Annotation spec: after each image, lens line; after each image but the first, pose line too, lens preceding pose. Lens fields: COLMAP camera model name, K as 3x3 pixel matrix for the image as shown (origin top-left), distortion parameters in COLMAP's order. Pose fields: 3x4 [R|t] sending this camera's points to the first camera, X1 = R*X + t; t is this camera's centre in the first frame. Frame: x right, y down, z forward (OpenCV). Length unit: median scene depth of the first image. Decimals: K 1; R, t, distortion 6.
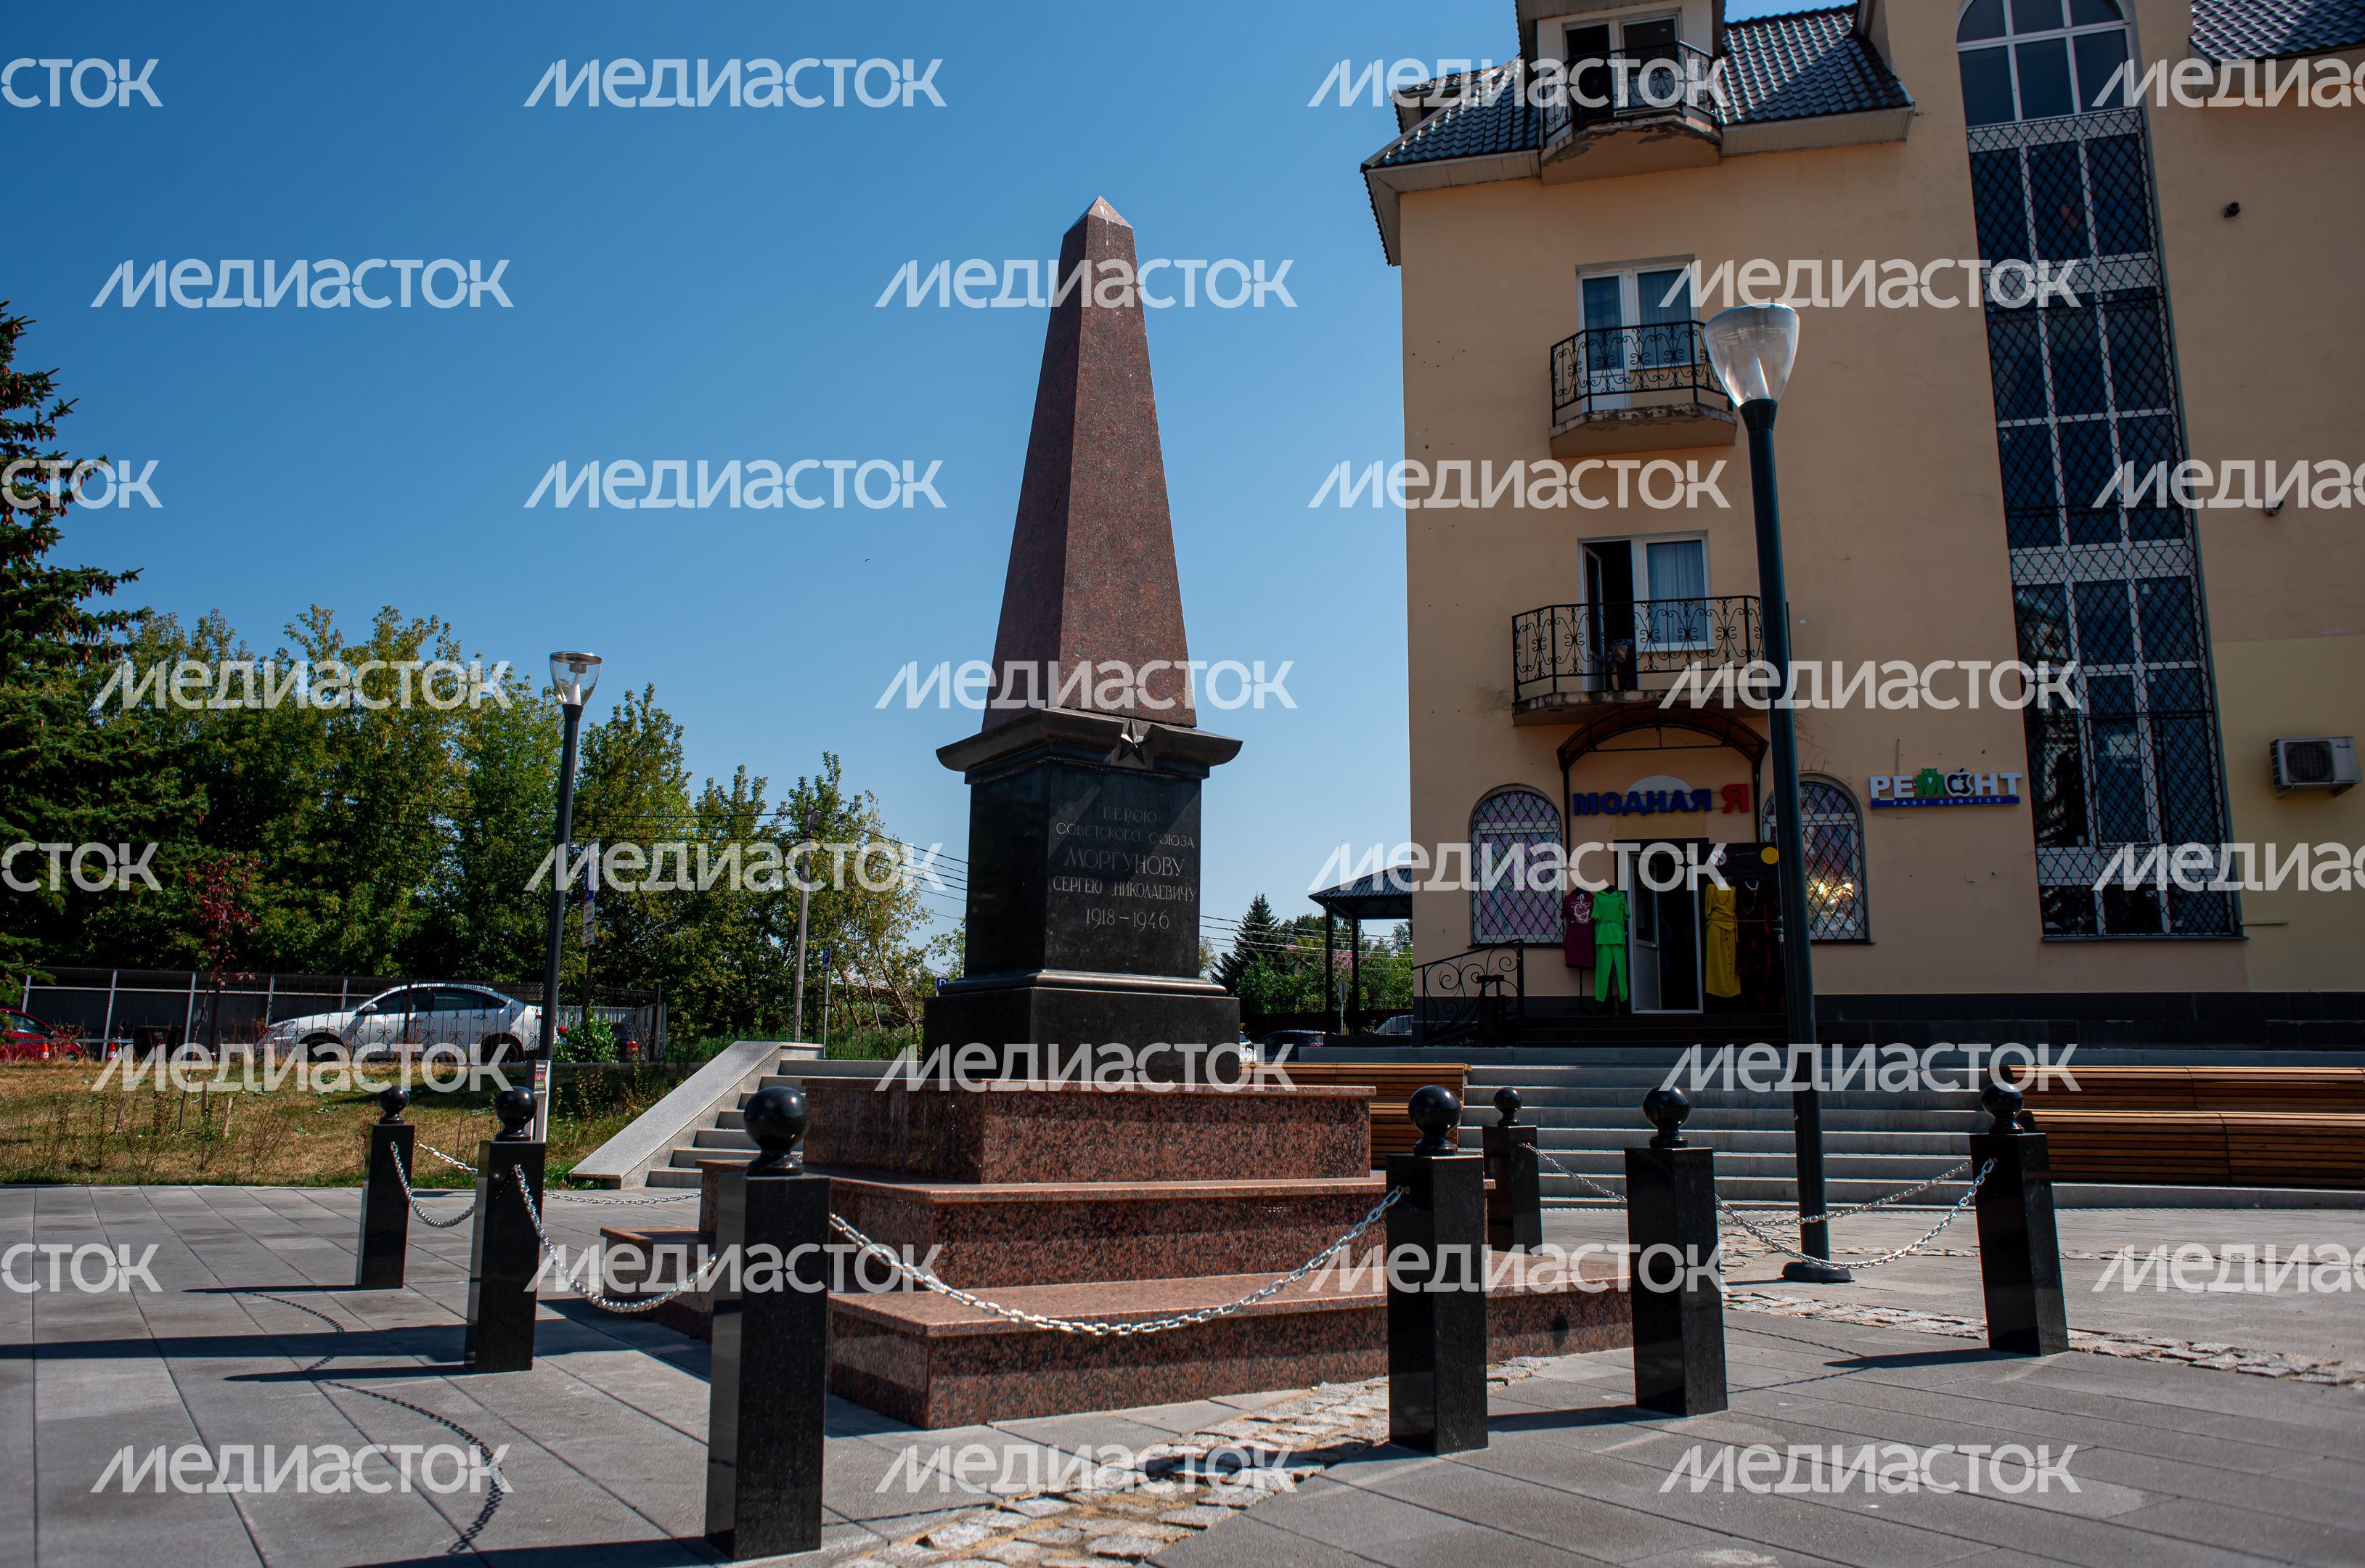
lens RADIAL K [[1627.2, 0, 1161.4], [0, 1627.2, 772.2], [0, 0, 1]] dist [-0.084211, 0.061580]
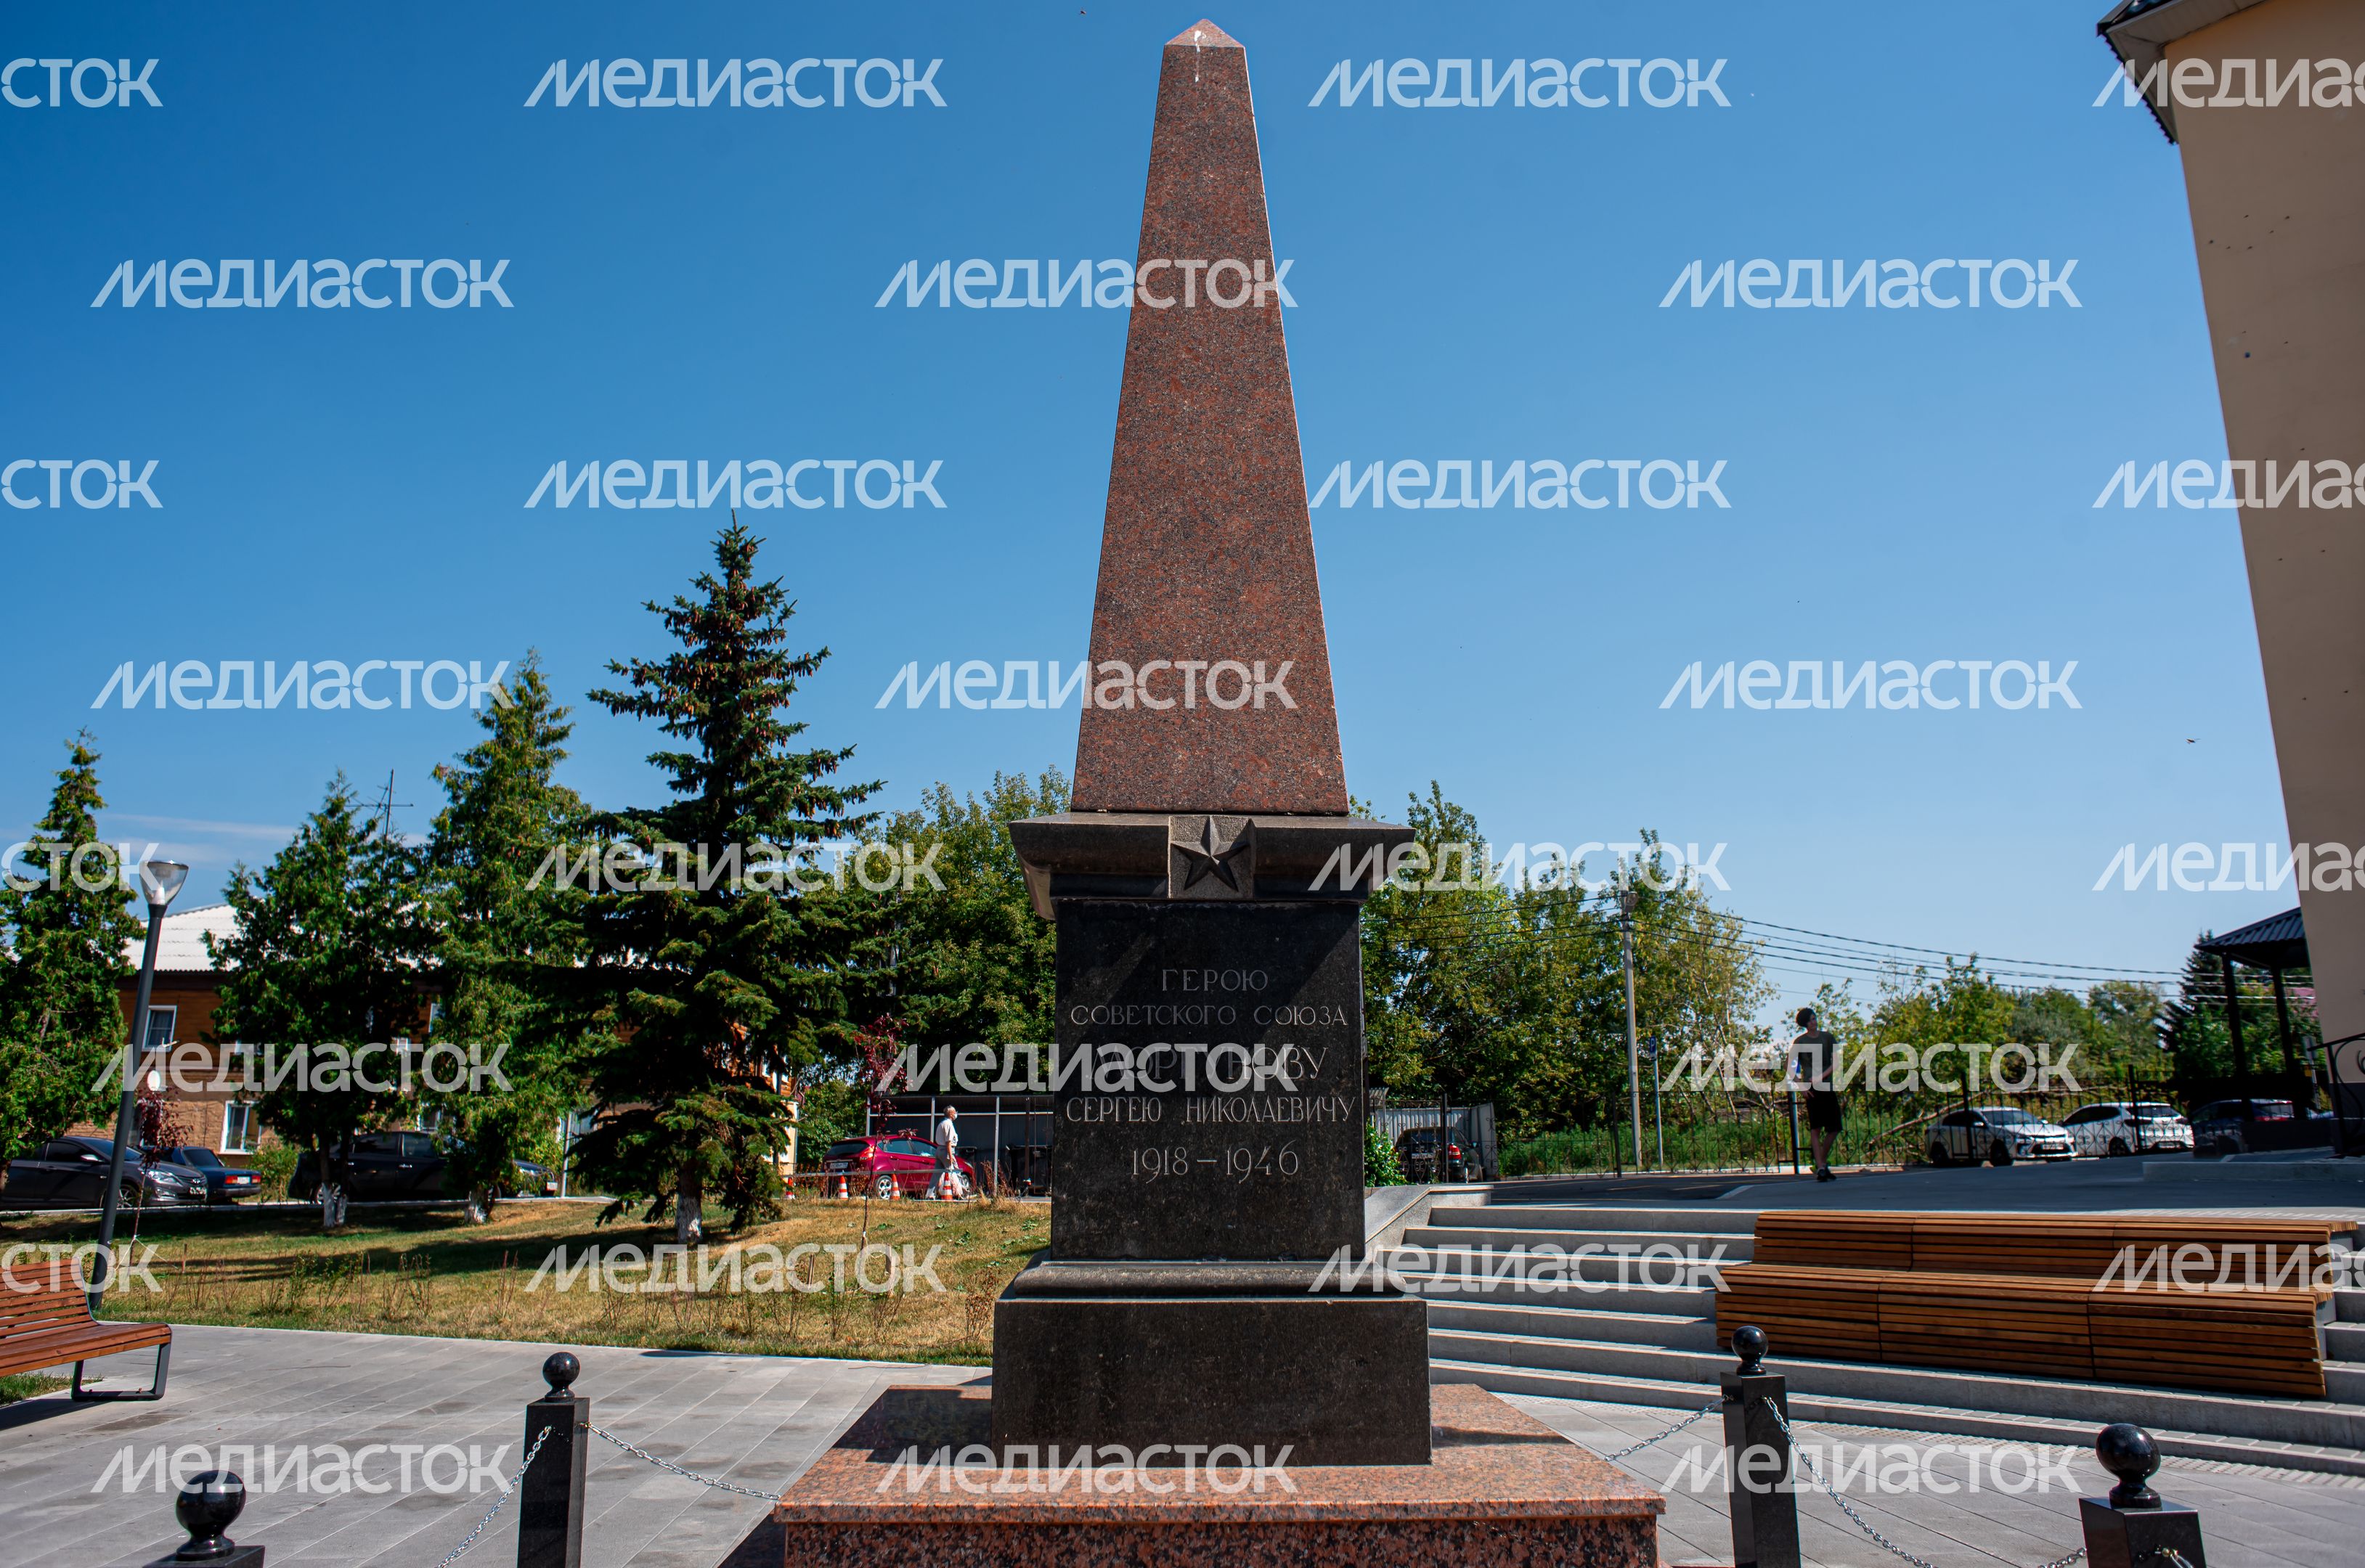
lens RADIAL K [[1627.0, 0, 1193.9], [0, 1627.0, 785.3], [0, 0, 1]] dist [-0.084211, 0.061580]
pose [[0.872301, -0.124843, -0.472764, 0.072383], [0.104885, 0.992125, -0.068466, -0.001071], [0.477589, 0.010137, 0.878525, 0.136095]]
